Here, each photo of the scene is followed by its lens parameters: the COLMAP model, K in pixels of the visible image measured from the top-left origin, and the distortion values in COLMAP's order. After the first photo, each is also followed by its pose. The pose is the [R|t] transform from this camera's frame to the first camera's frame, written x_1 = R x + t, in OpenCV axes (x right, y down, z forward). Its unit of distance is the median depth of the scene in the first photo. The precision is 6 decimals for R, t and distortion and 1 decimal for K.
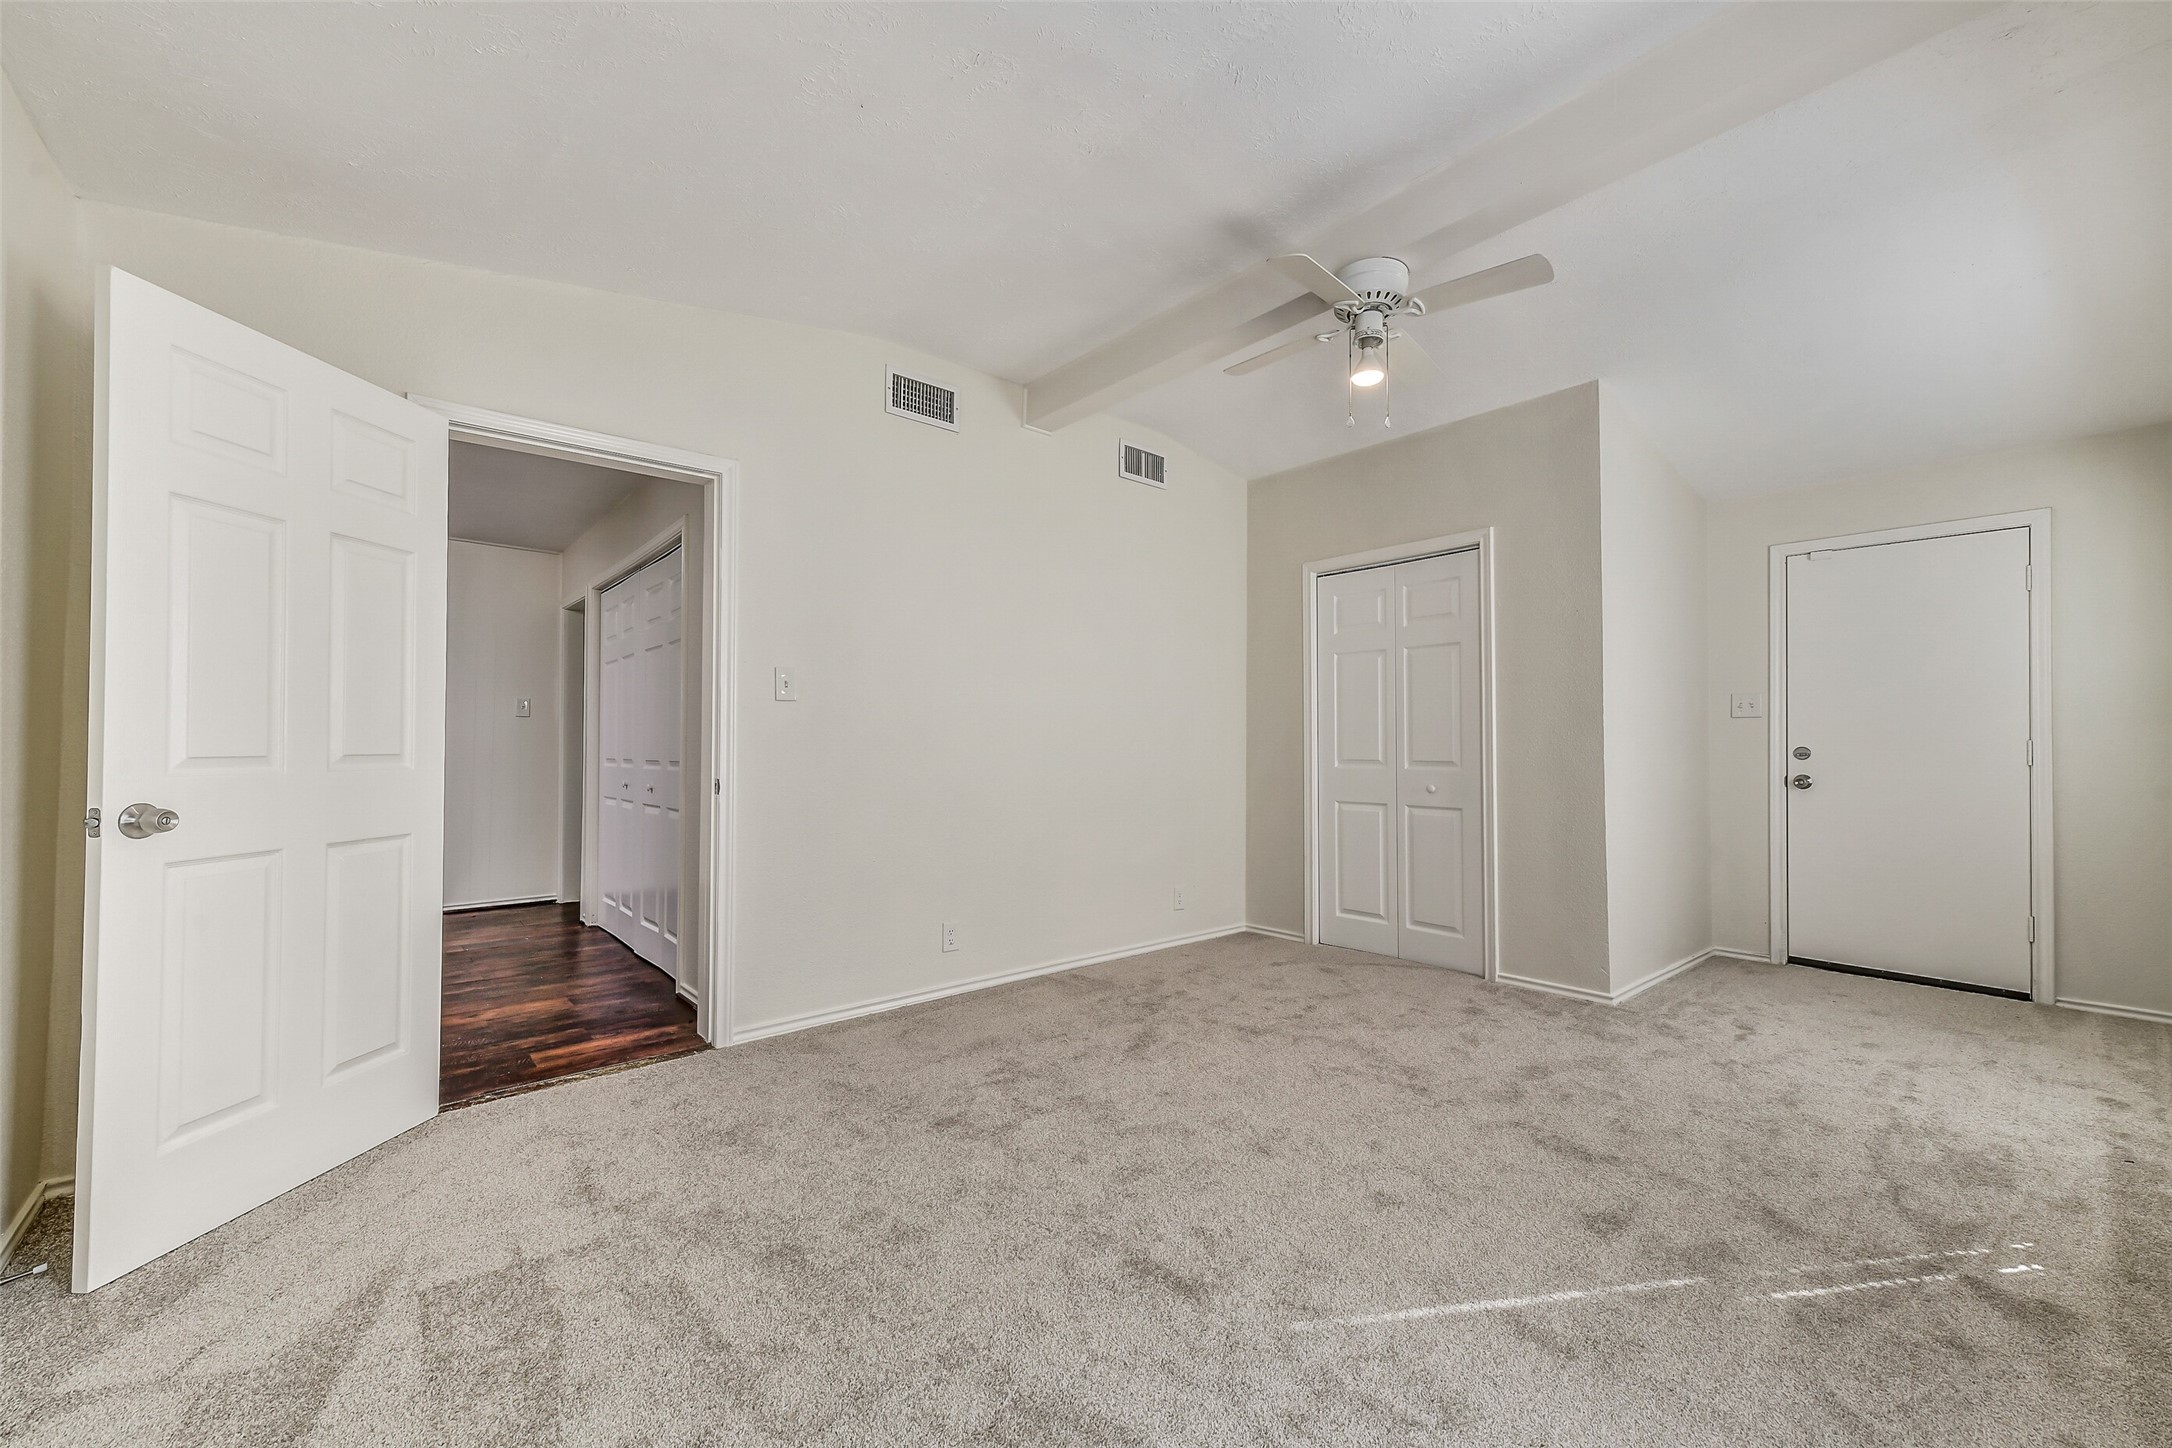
lens RADIAL K [[851.9, 0, 1090.4], [0, 851.9, 727.9], [0, 0, 1]] dist [0.012313, -0.000006]
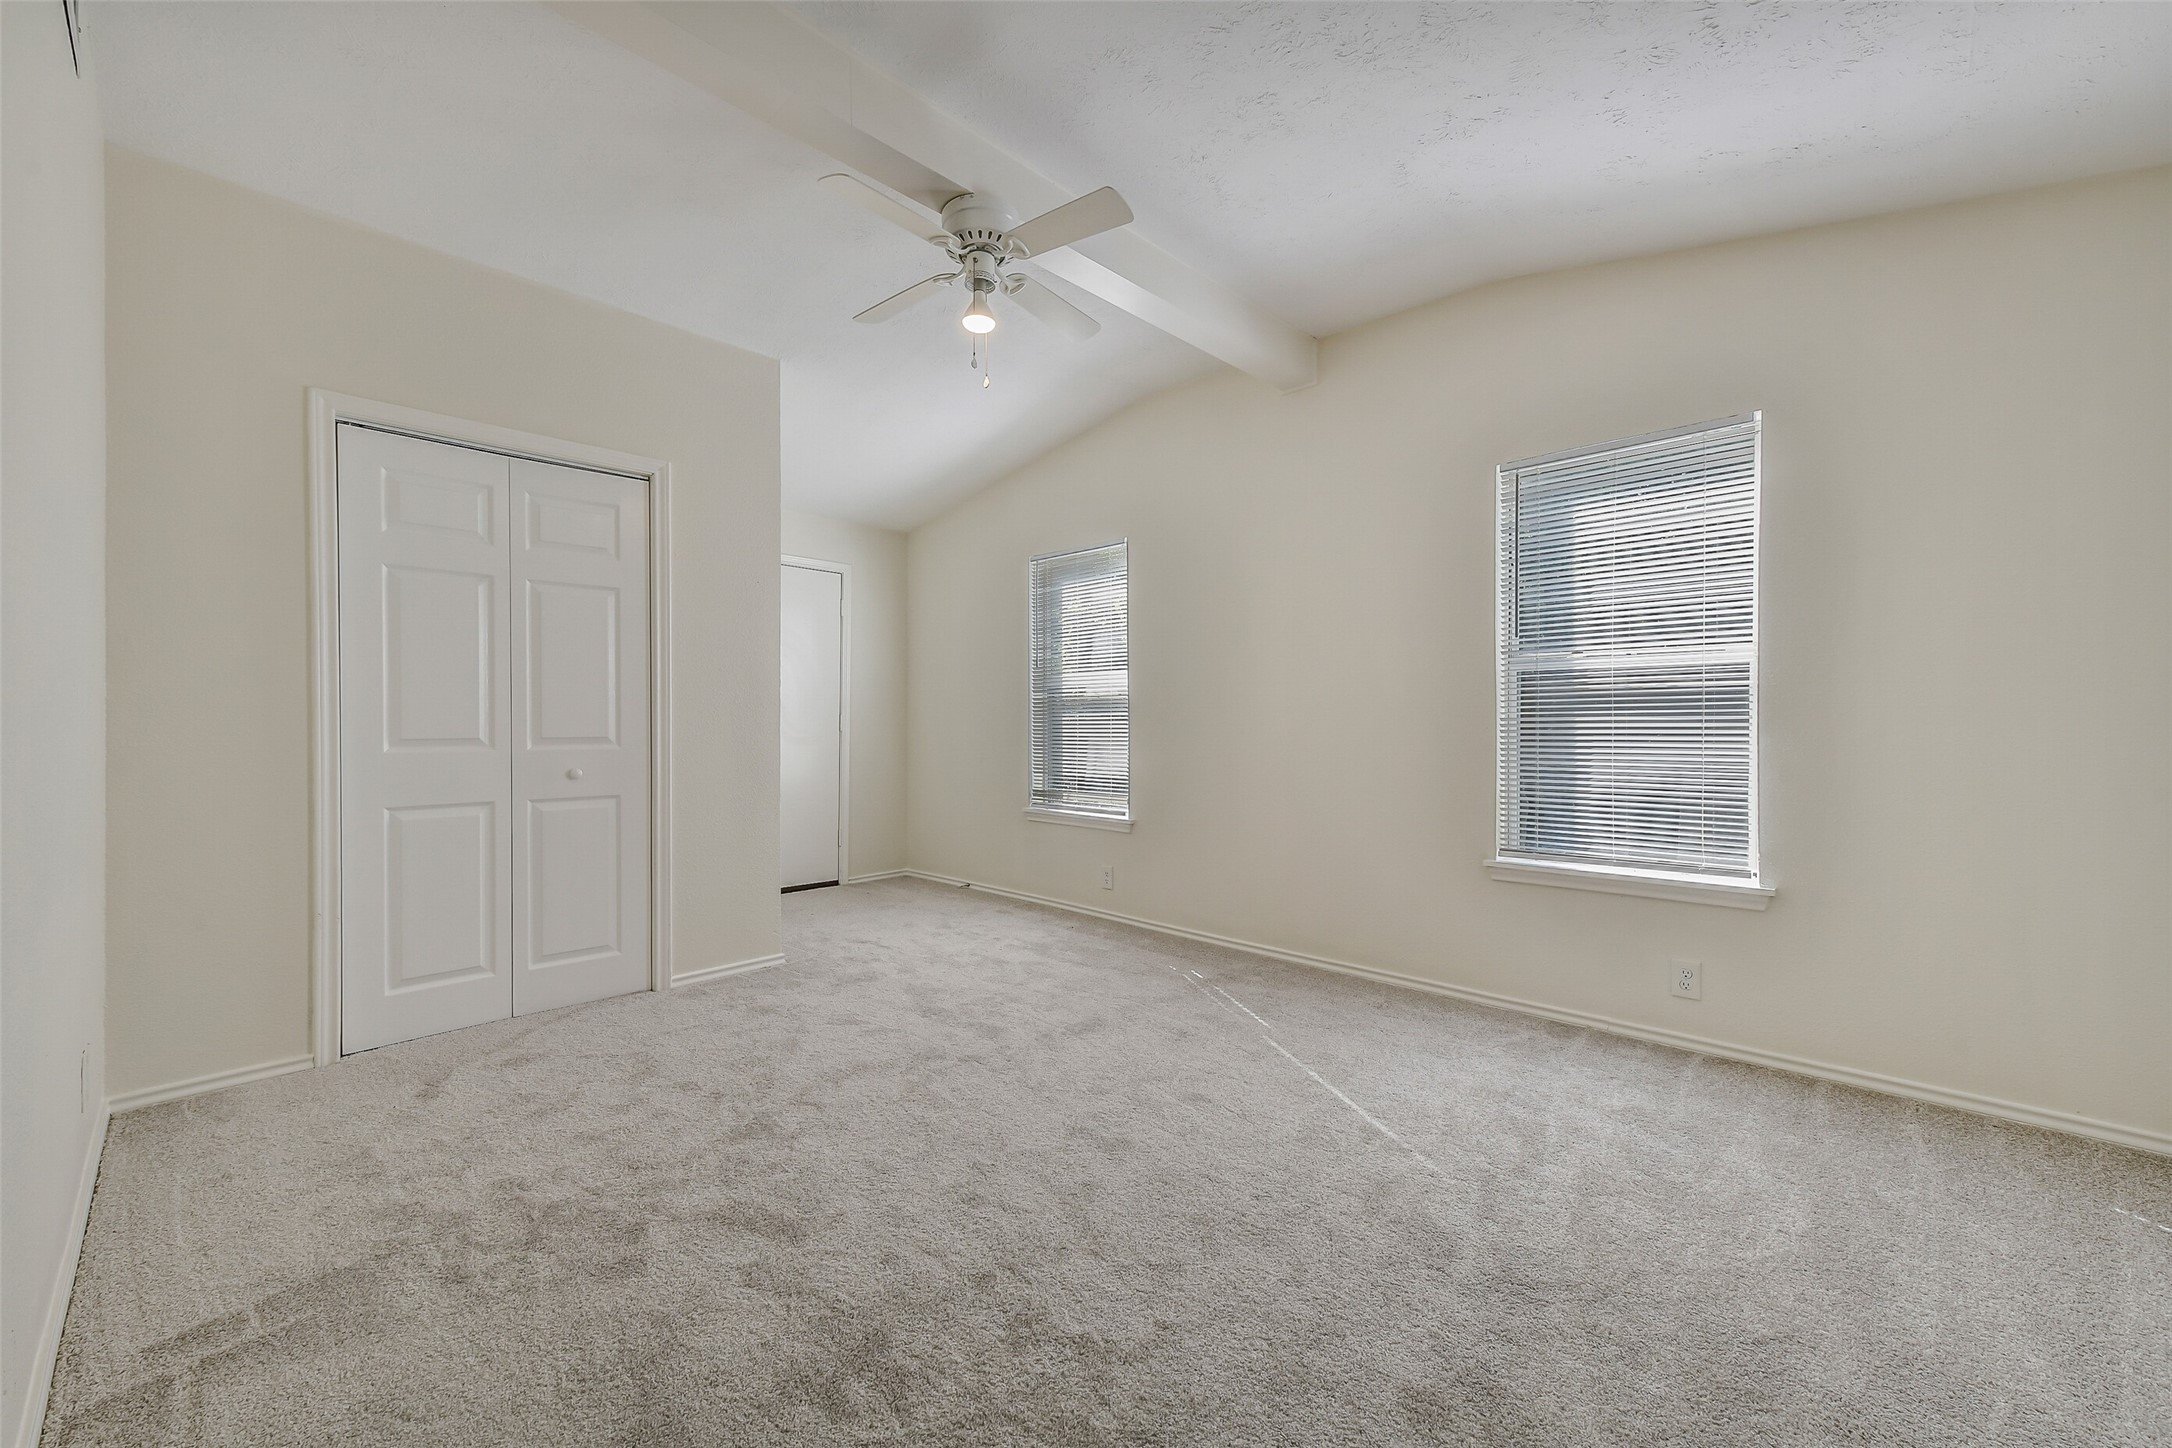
lens RADIAL K [[851.1, 0, 1092.8], [0, 851.1, 722.3], [0, 0, 1]] dist [0.002123, 0.000214]
pose [[-0.088961, -0.003810, 0.996028, -0.501308], [-0.019757, 0.999803, 0.002060, 0.018731], [-0.995839, -0.019495, -0.089019, 0.770420]]
